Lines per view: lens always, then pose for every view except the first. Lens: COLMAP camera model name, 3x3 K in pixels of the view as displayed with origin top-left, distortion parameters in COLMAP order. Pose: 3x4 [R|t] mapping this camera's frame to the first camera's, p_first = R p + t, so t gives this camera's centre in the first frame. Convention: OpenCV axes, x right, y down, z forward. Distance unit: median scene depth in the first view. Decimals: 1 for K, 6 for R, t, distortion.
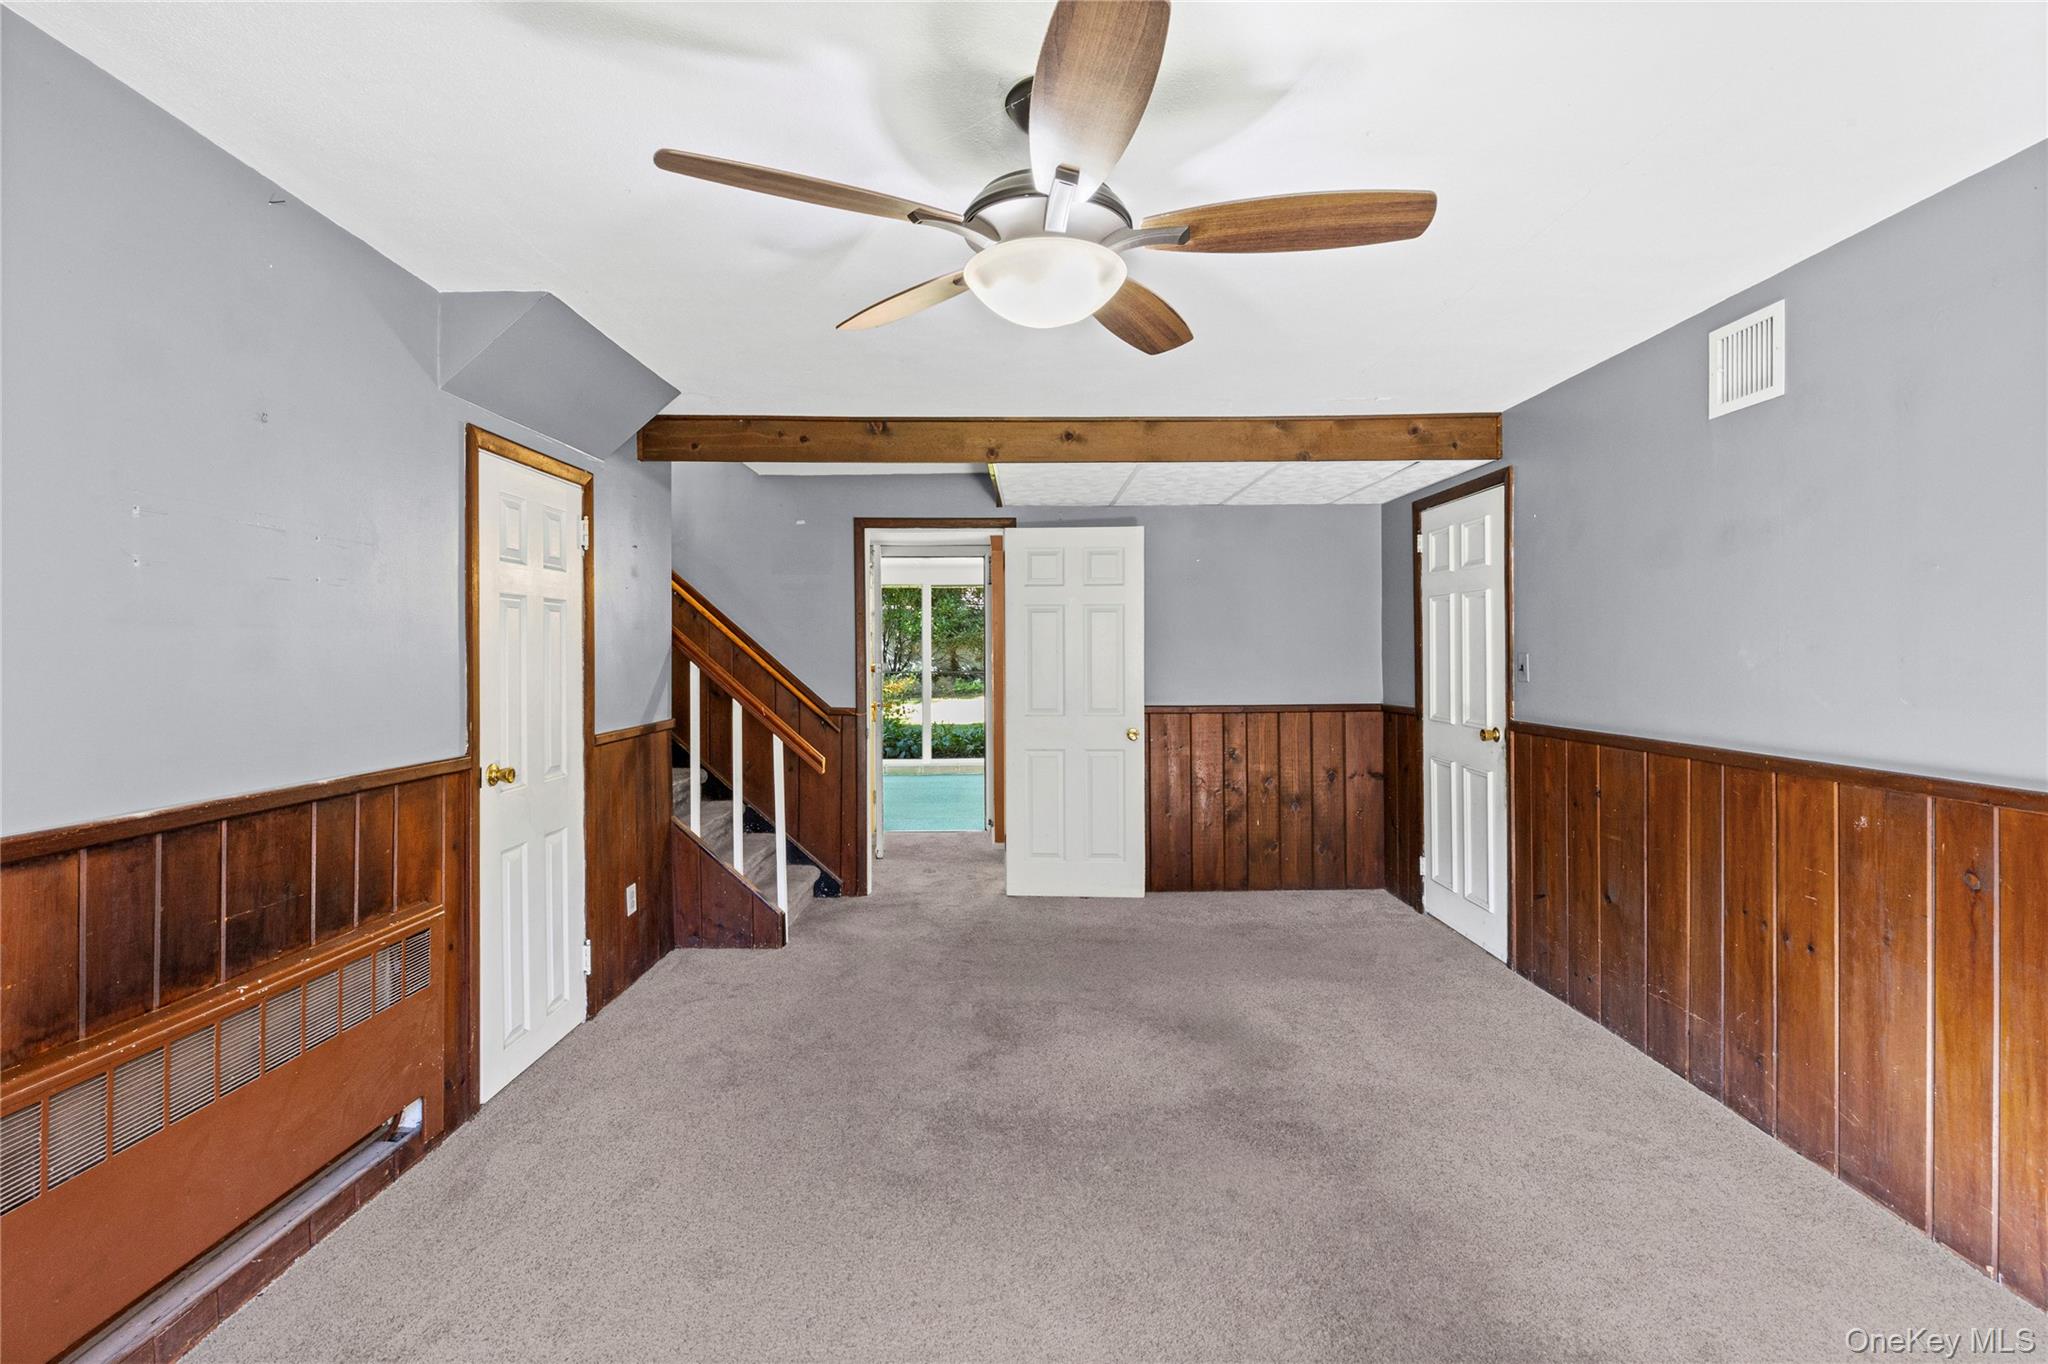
lens RADIAL K [[891.5, 0, 1022.6], [0, 891.5, 666.7], [0, 0, 1]] dist [-0.007758, 0.000820]
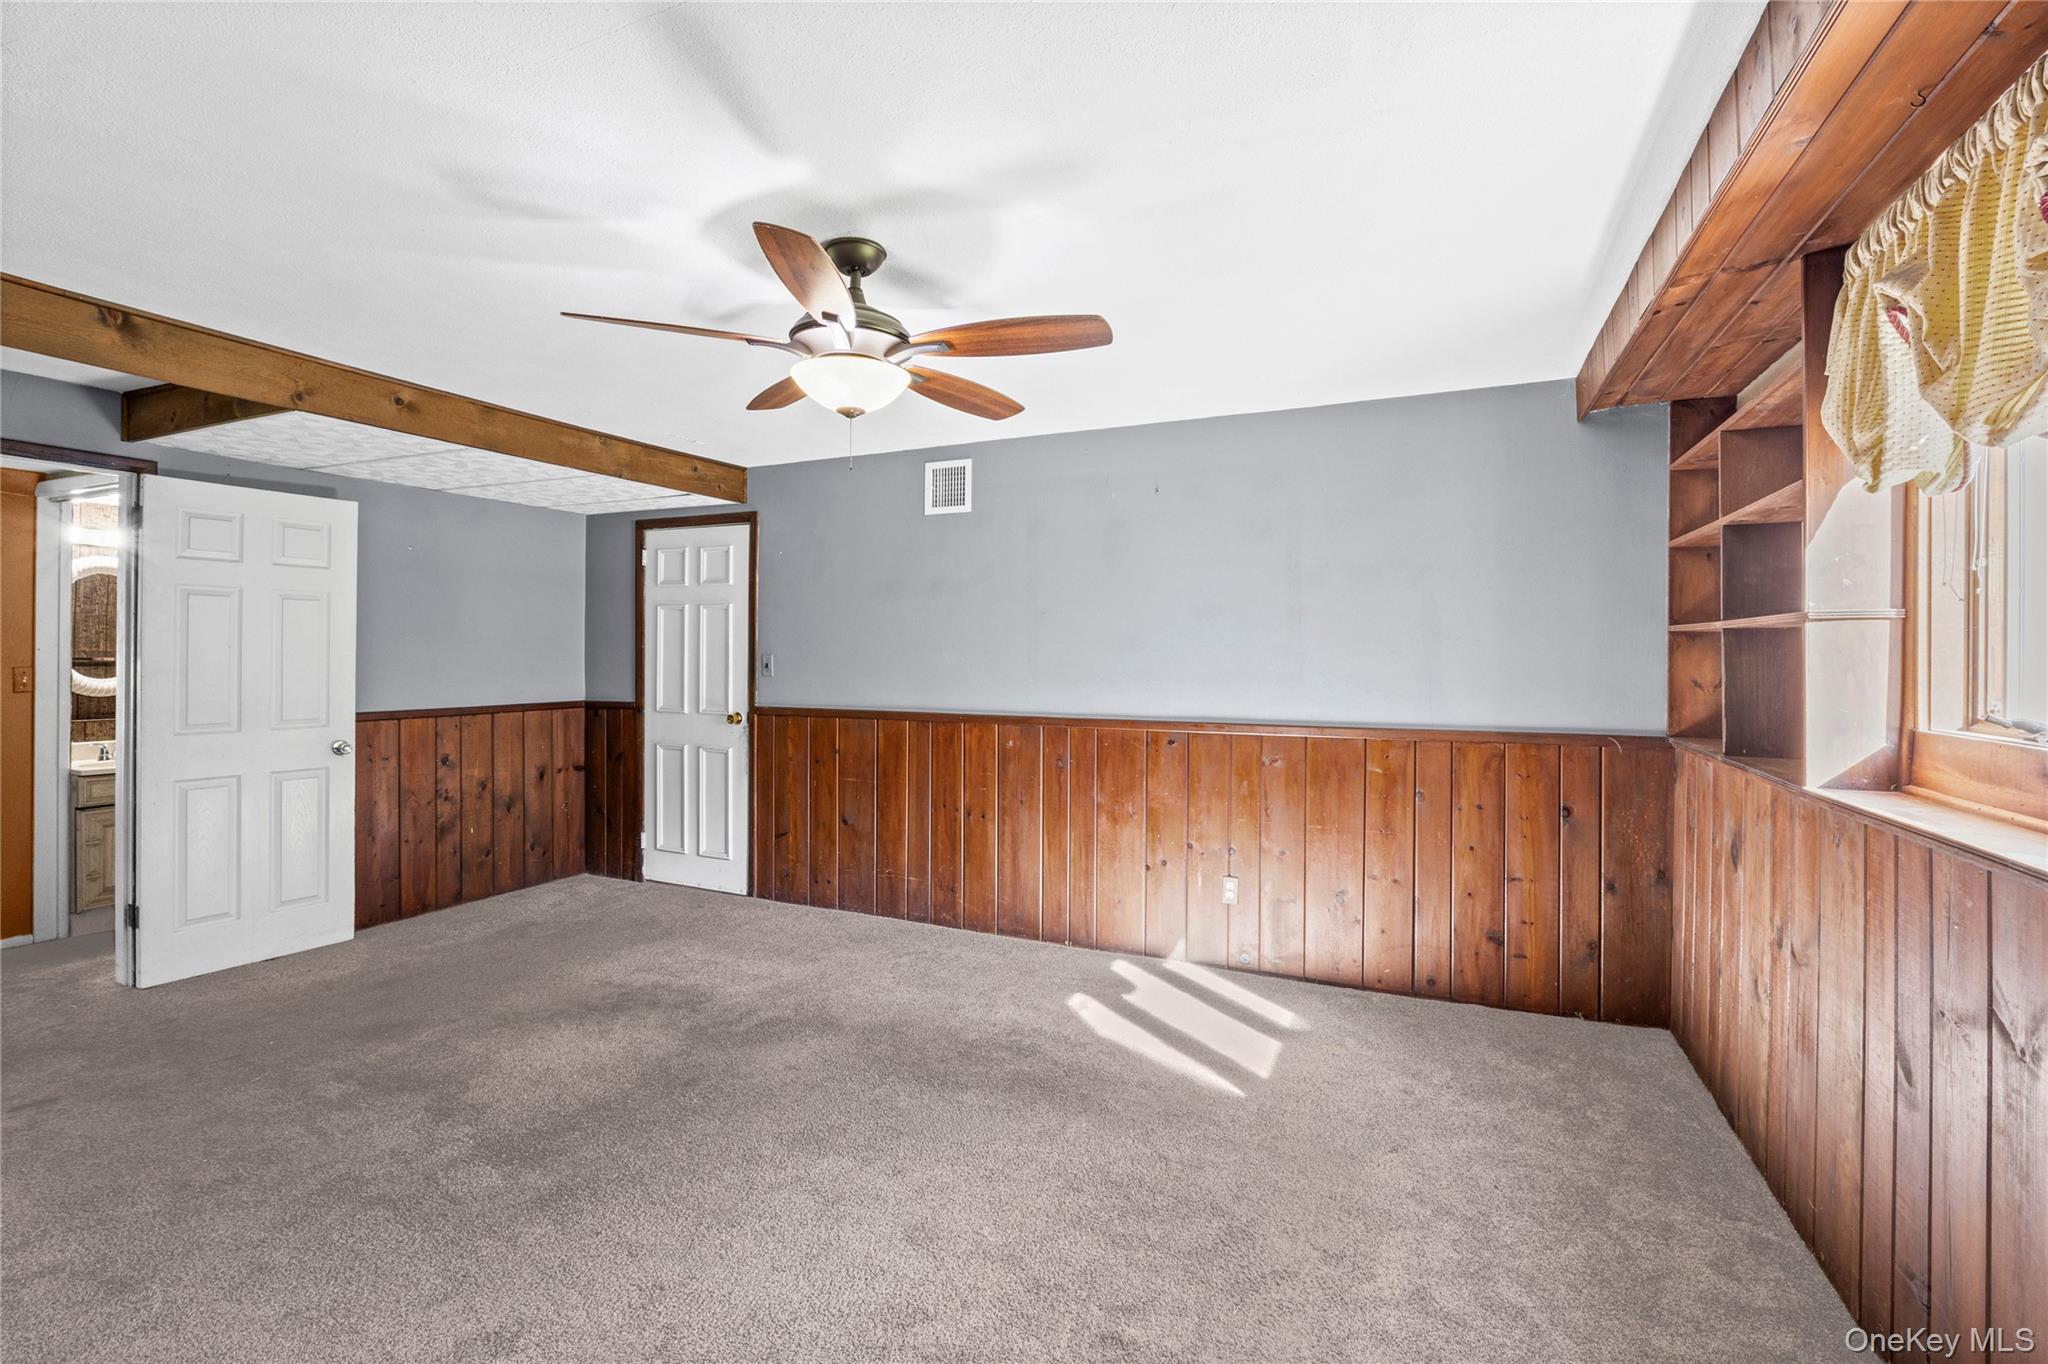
lens RADIAL K [[925.2, 0, 1010.7], [0, 925.2, 670.9], [0, 0, 1]] dist [-0.004956, 0.000266]
pose [[0.435479, -0.008514, 0.900159, -0.522511], [0.005641, 0.999961, 0.006729, 0.002114], [-0.900181, 0.002147, 0.435510, 0.073468]]
